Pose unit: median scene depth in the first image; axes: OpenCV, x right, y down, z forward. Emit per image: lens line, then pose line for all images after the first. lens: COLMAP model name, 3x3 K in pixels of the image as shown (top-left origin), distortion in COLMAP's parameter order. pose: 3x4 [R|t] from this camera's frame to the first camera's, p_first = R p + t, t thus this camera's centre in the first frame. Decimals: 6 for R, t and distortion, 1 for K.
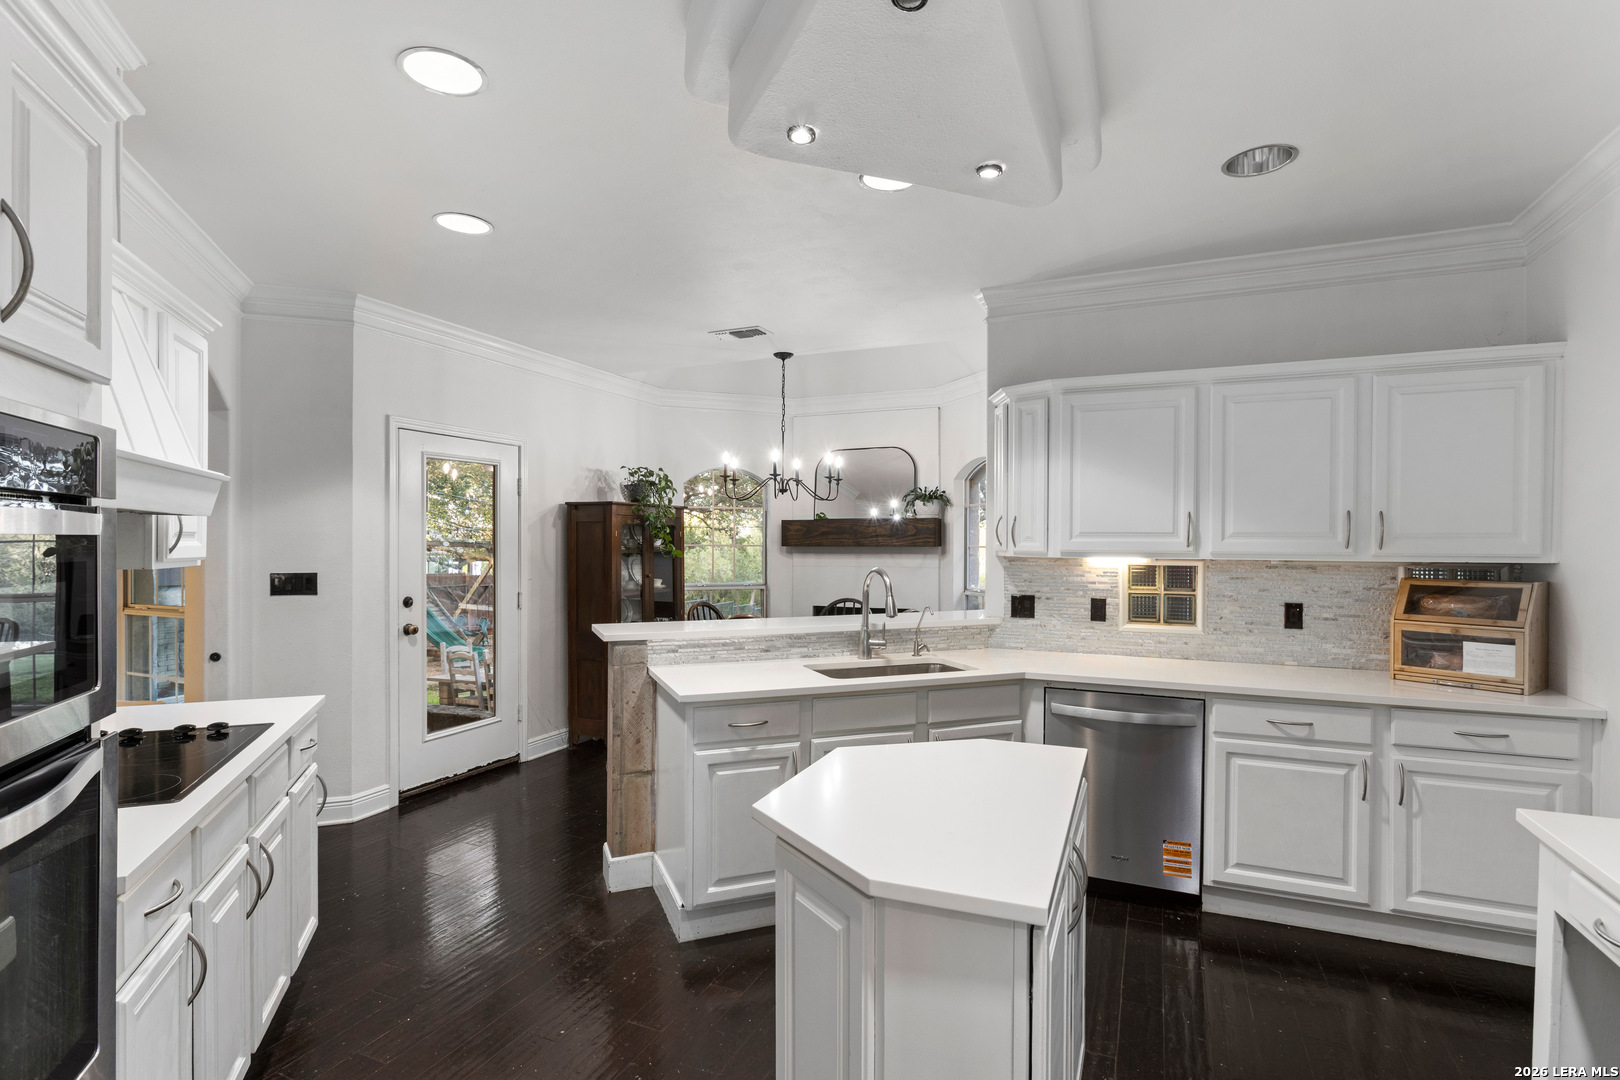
lens RADIAL K [[811.9, 0, 809.9], [0, 811.9, 548.3], [0, 0, 1]] dist [0.000391, 0.000177]
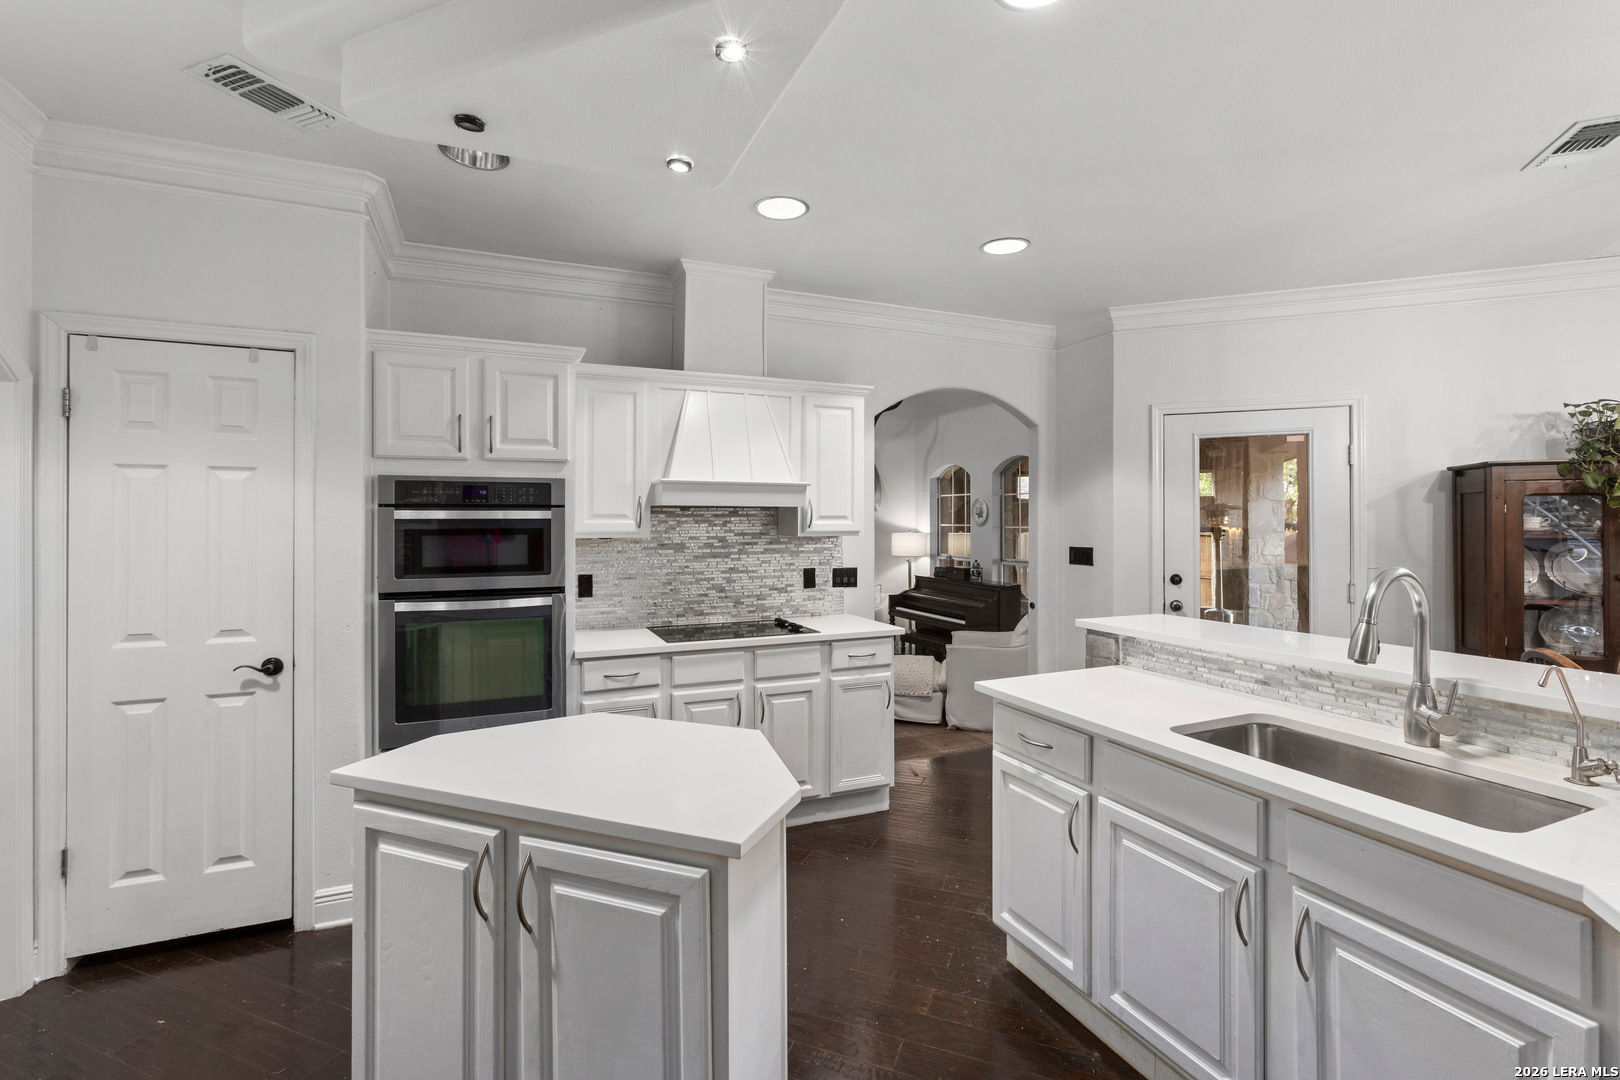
lens RADIAL K [[727.9, 0, 790.2], [0, 727.9, 517.1], [0, 0, 1]] dist [-0.000711, -0.000012]
pose [[0.027135, -0.010051, -0.999581, 0.379159], [-0.008019, 0.999915, -0.010272, -0.000207], [0.999600, 0.008294, 0.027053, 0.424401]]
